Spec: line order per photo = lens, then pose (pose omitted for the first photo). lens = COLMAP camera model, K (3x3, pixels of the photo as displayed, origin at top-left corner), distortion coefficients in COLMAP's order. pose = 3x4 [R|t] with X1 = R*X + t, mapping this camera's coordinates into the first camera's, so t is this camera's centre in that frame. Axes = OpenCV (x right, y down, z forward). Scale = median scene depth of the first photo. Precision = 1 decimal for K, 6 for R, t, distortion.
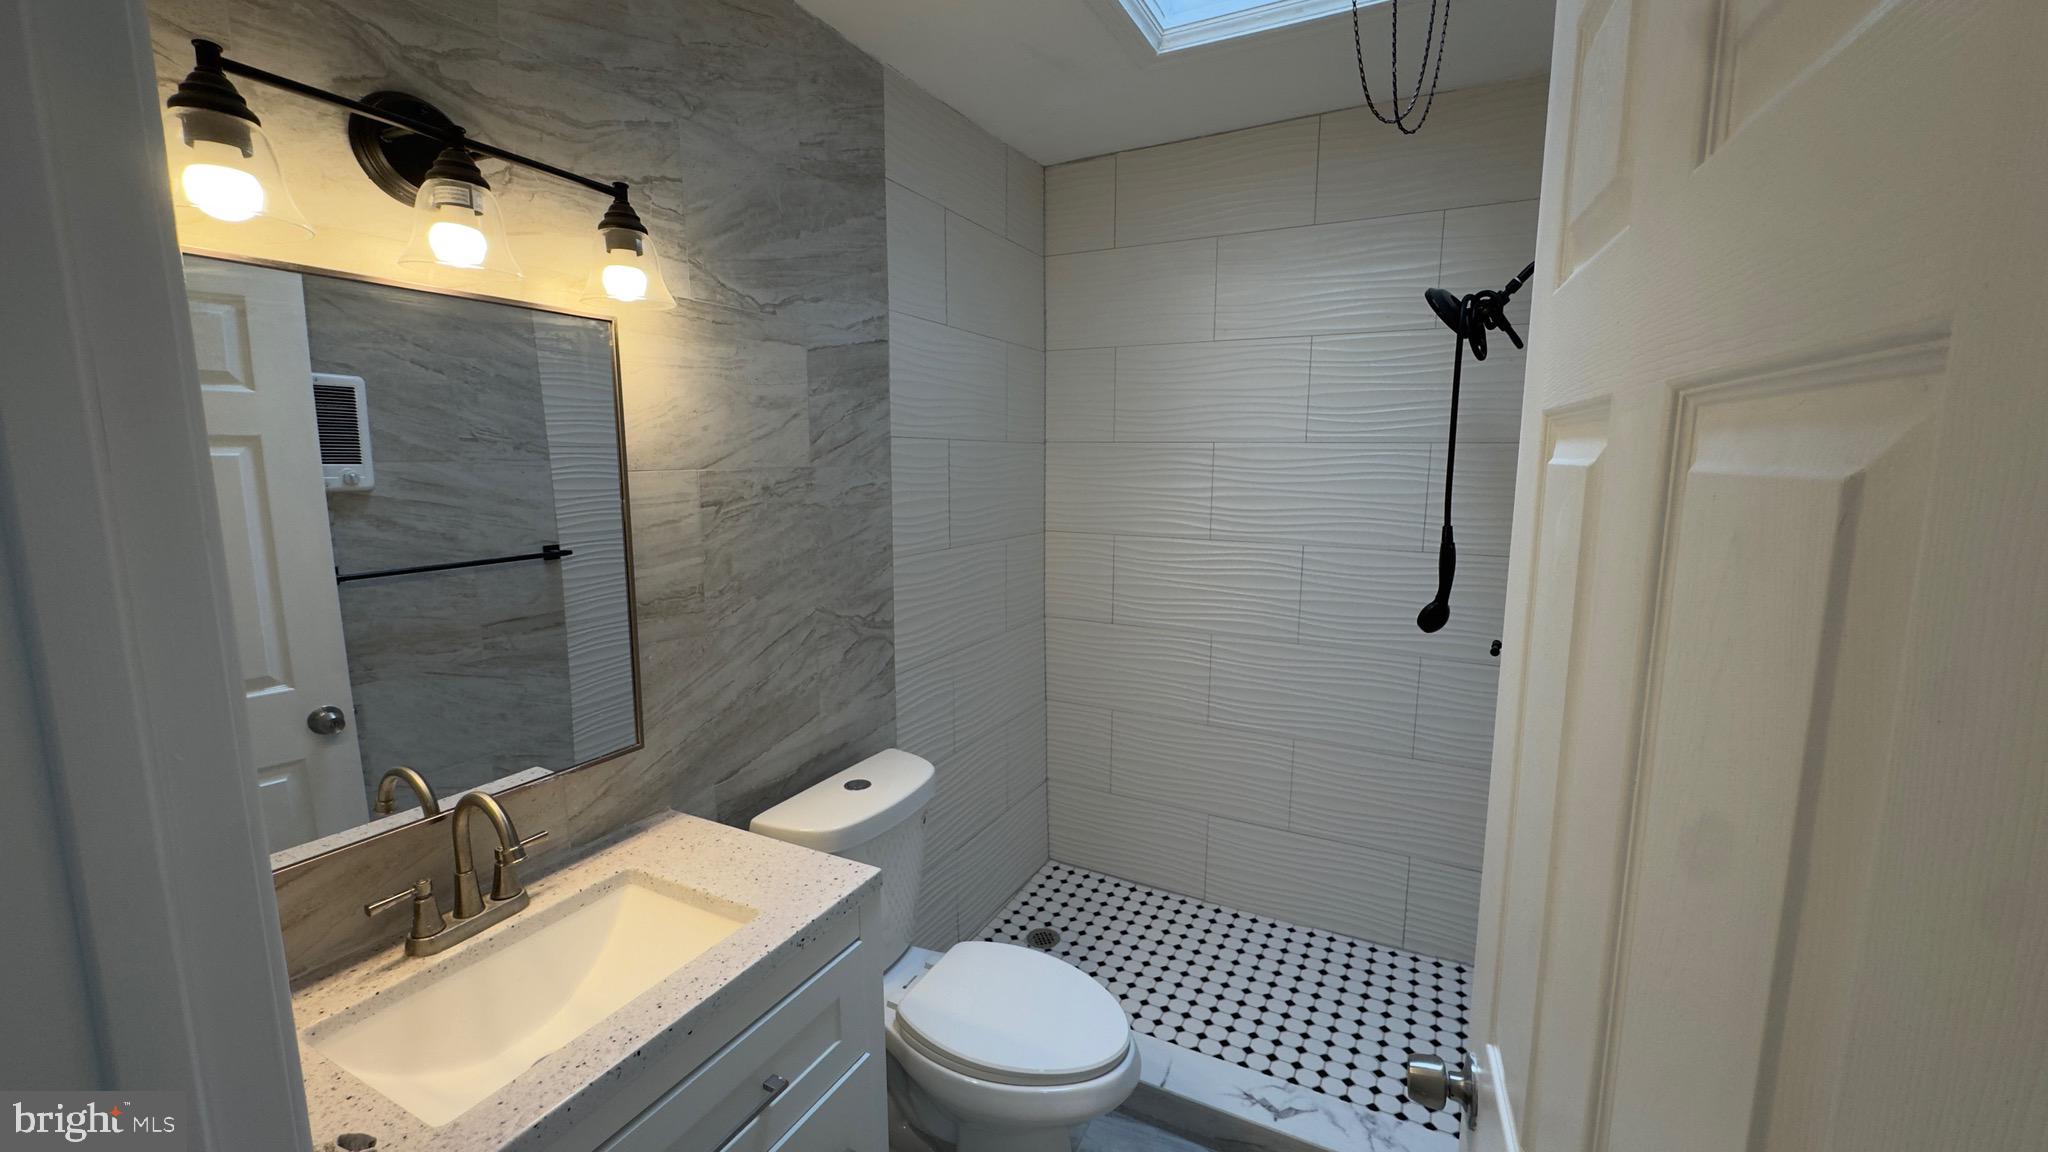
lens RADIAL K [[816.1, 0, 1024.0], [0, 816.1, 576.0], [0, 0, 1]] dist [-0.000852, -0.000052]
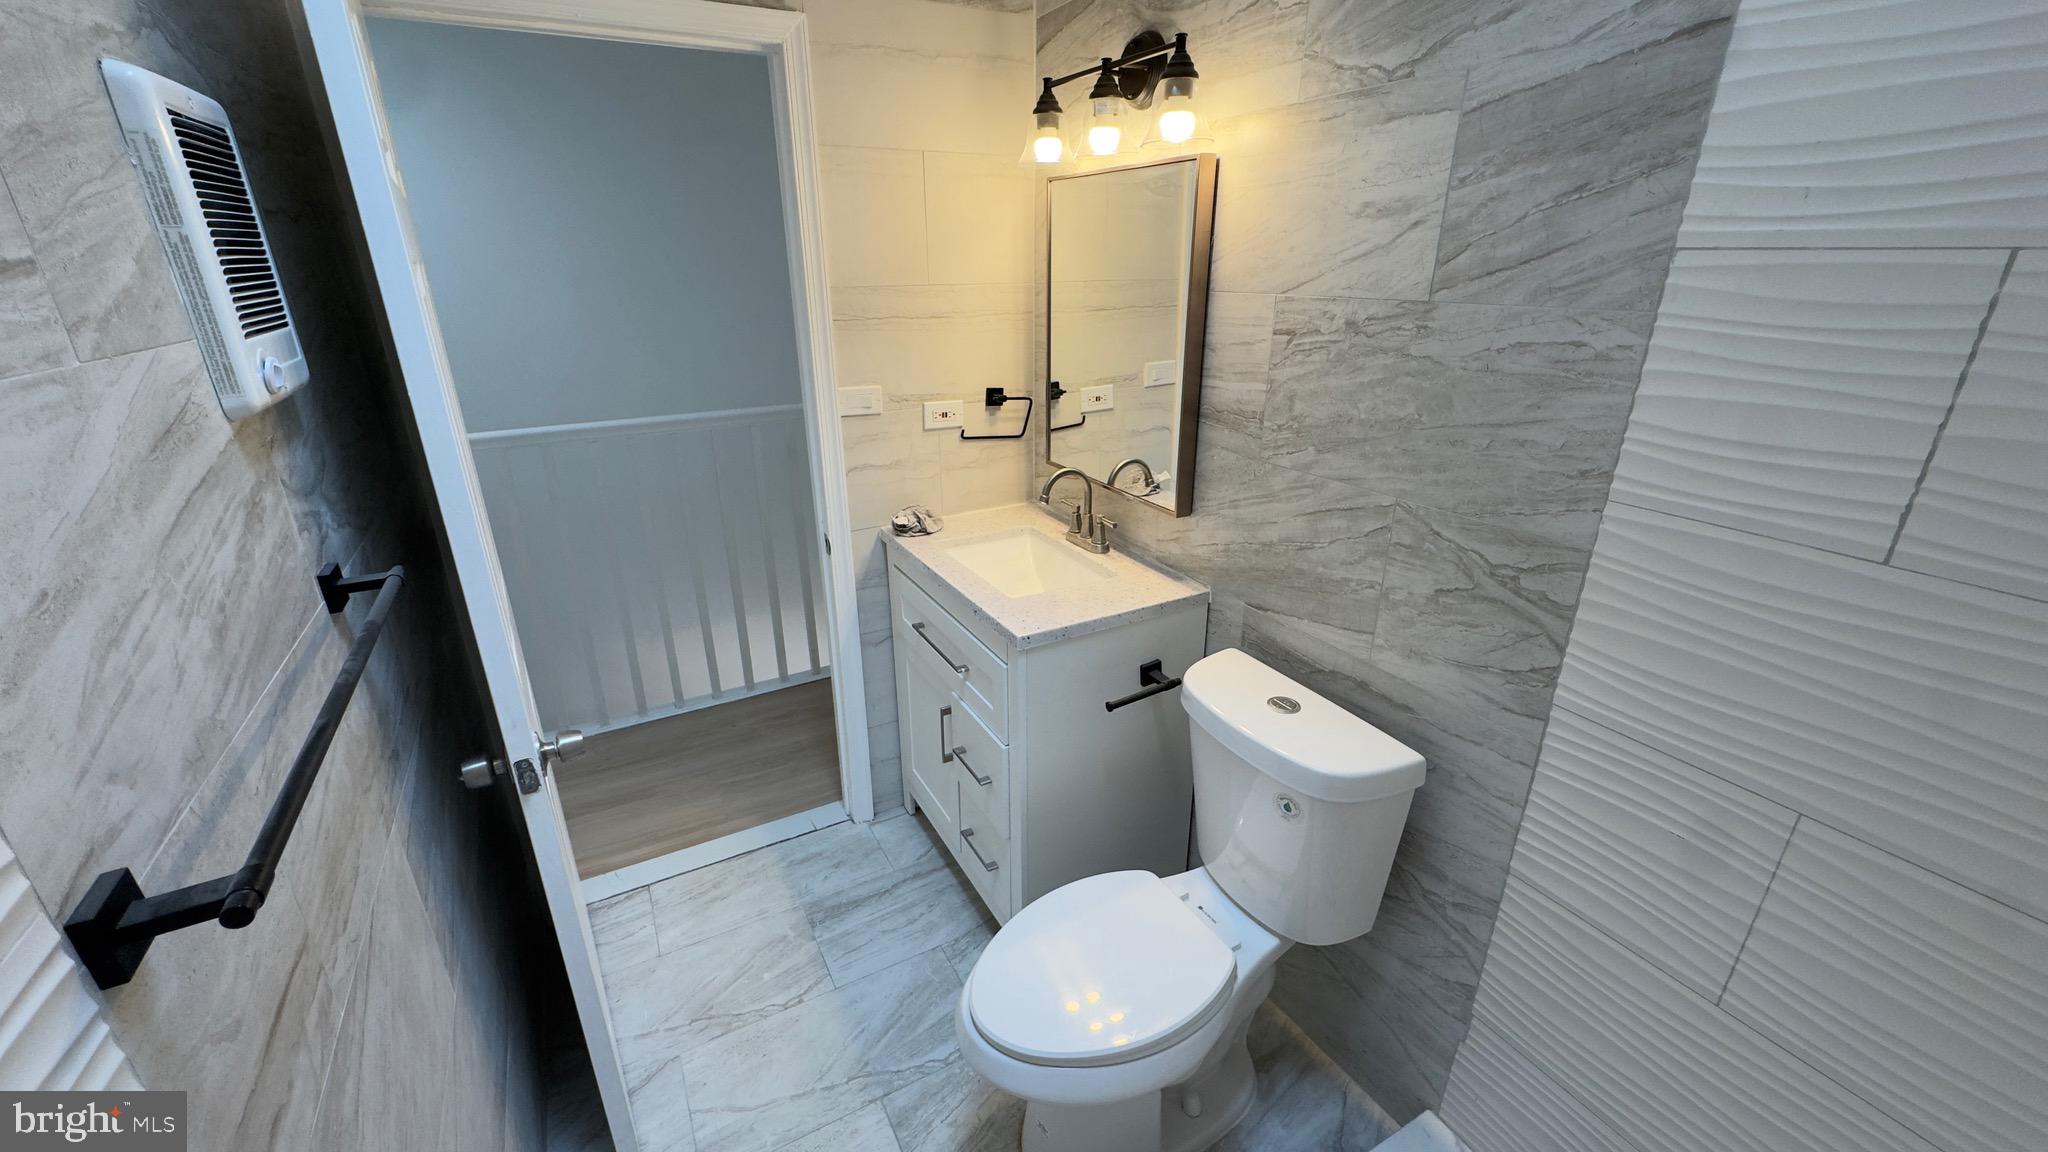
lens RADIAL K [[816.1, 0, 1024.0], [0, 816.1, 576.0], [0, 0, 1]] dist [-0.000852, -0.000052]
pose [[-0.557089, 0.306415, -0.771856, 0.566977], [-0.117462, 0.891022, 0.438500, -0.200225], [0.822103, 0.334948, -0.460387, 1.181182]]
